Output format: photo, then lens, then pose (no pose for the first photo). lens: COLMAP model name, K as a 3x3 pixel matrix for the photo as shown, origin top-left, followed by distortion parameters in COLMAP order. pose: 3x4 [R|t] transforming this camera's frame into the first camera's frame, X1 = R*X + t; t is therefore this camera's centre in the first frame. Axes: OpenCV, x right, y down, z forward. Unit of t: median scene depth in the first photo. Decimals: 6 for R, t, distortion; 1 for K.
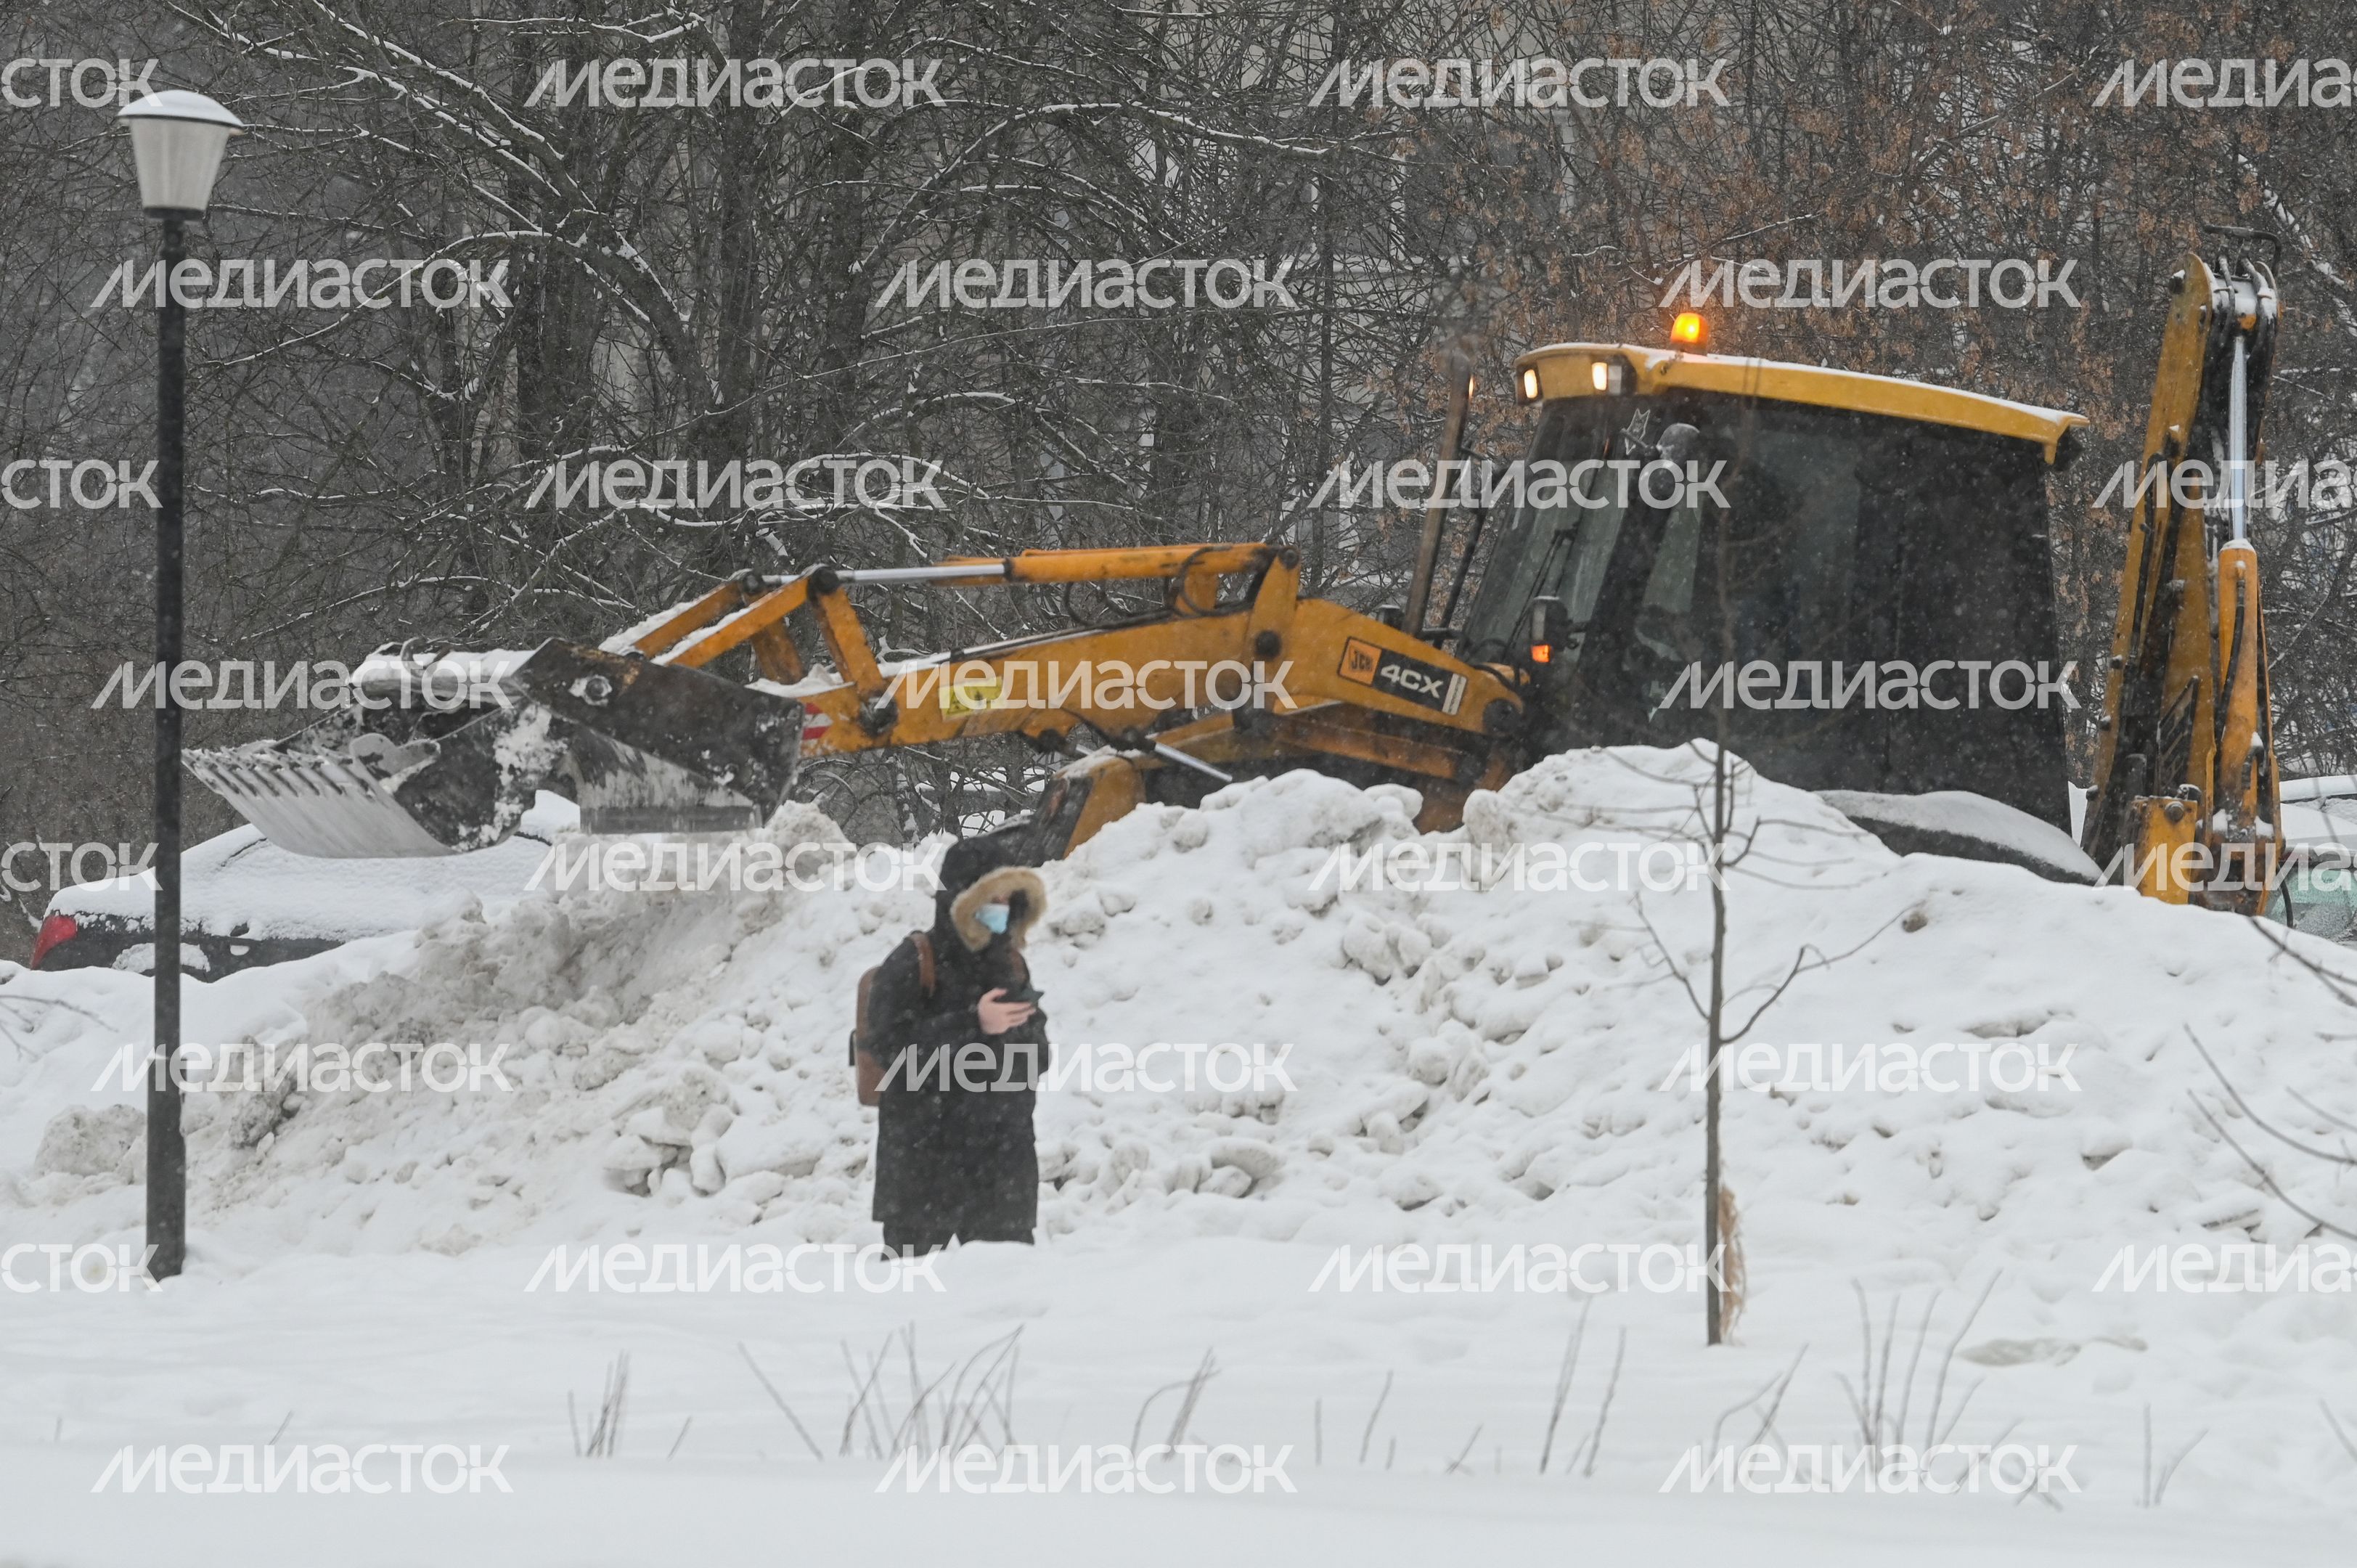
lens RADIAL K [[12433.6, 0, 1178.5], [0, 12433.6, 784.0], [0, 0, 1]] dist [-0.203068, -2.726528]
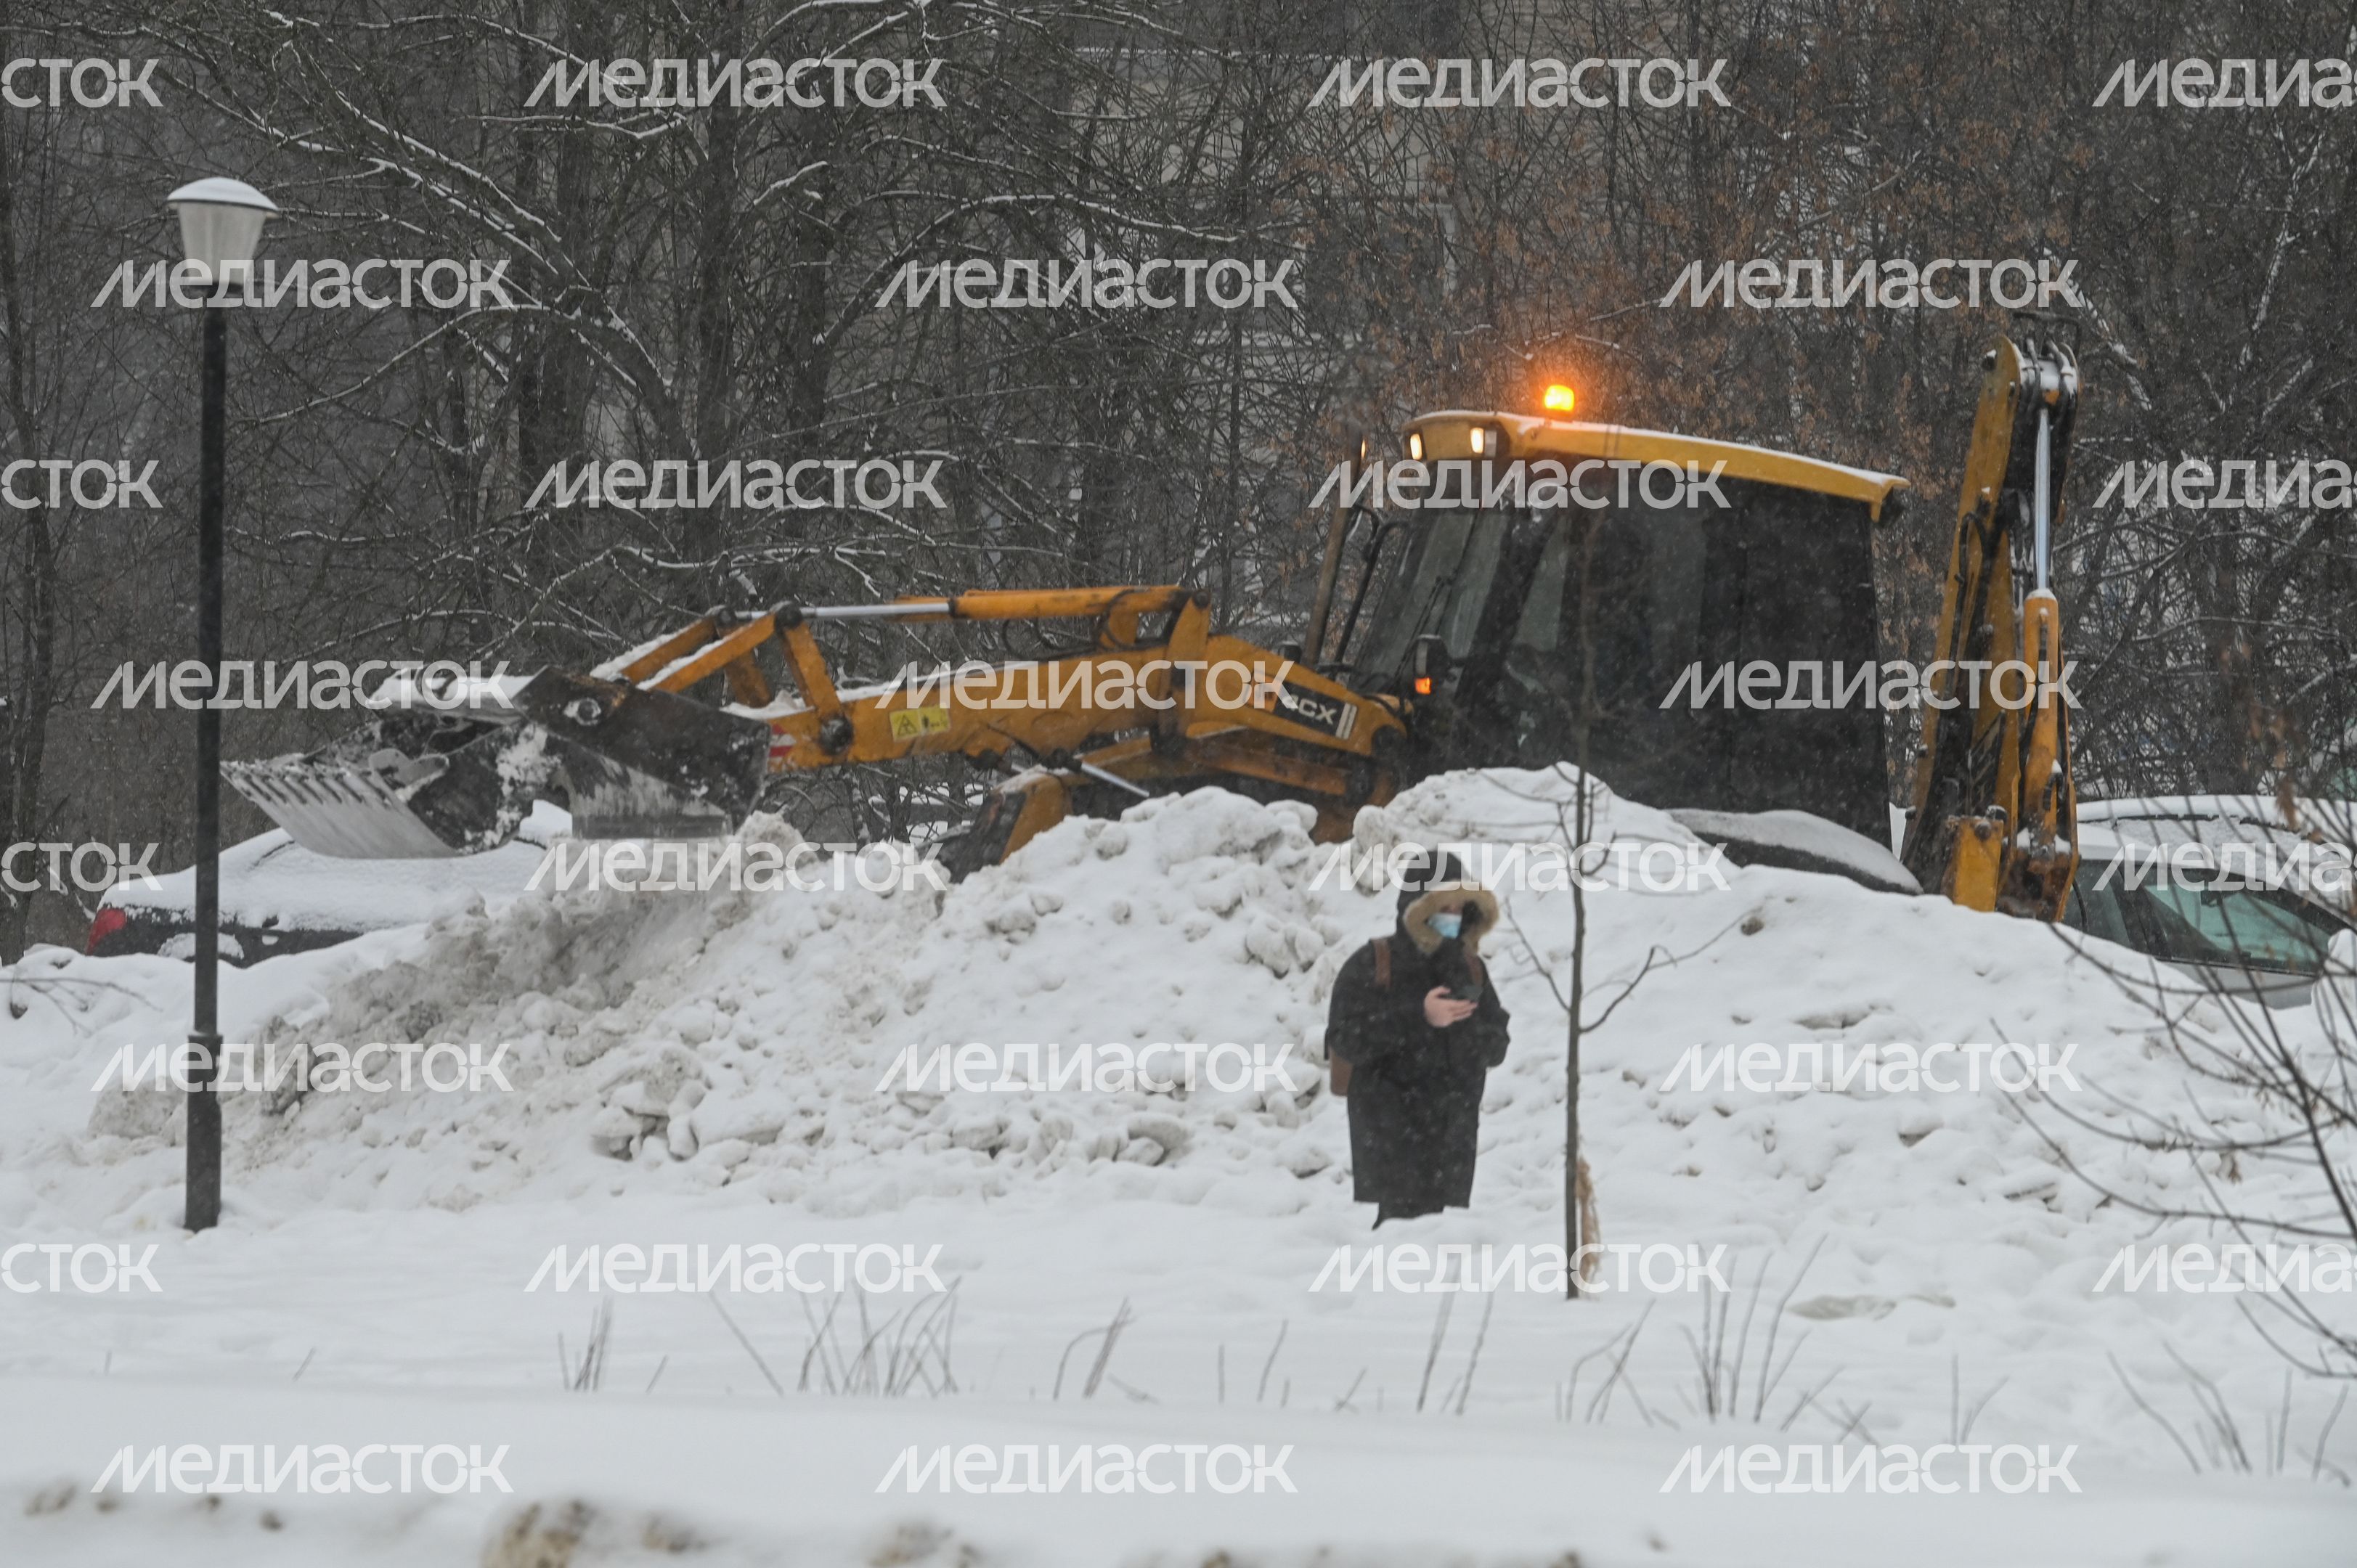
lens RADIAL K [[15993.4, 0, 1178.5], [0, 15993.4, 784.0], [0, 0, 1]] dist [-0.306418, -3.838506]
pose [[0.999710, 0.007412, 0.022903, -0.026305], [-0.007359, 0.999970, -0.002375, 0.002037], [-0.022920, 0.002205, 0.999735, -0.452564]]
